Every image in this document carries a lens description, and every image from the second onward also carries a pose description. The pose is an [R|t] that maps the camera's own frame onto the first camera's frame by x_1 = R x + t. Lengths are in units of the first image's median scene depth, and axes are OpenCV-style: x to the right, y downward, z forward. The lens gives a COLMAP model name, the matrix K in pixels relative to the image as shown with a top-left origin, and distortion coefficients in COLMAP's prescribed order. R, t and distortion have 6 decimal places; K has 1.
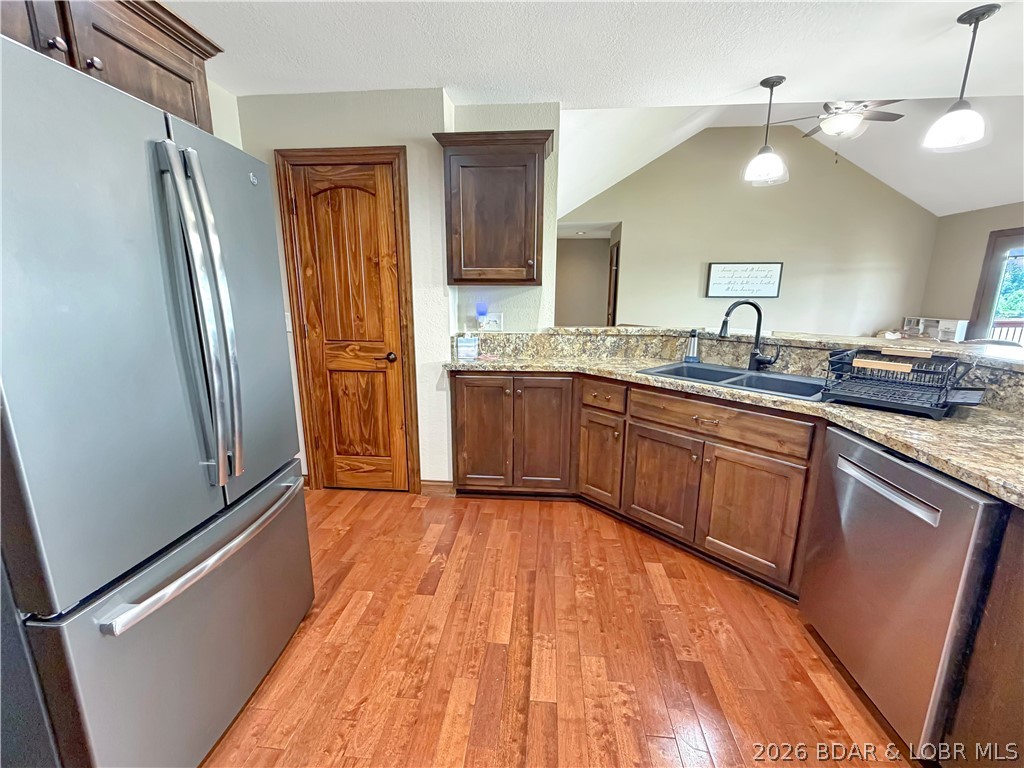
lens RADIAL K [[433.8, 0, 512.0], [0, 433.8, 384.0], [0, 0, 1]] dist [-0.000765, 0.000269]
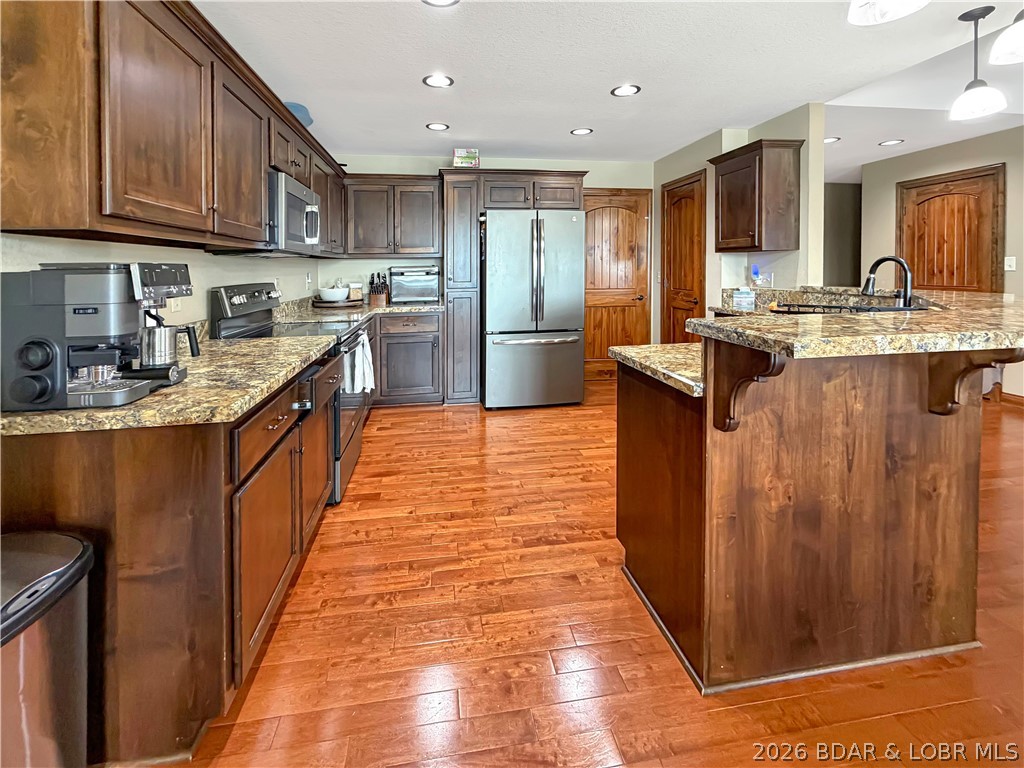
lens RADIAL K [[448.0, 0, 500.2], [0, 448.0, 271.4], [0, 0, 1]] dist [0.001052, -0.000406]
pose [[0.233317, 0.000907, -0.972400, 0.488078], [-0.191692, 0.980419, -0.045079, 0.016748], [0.953319, 0.196919, 0.228923, -0.008221]]
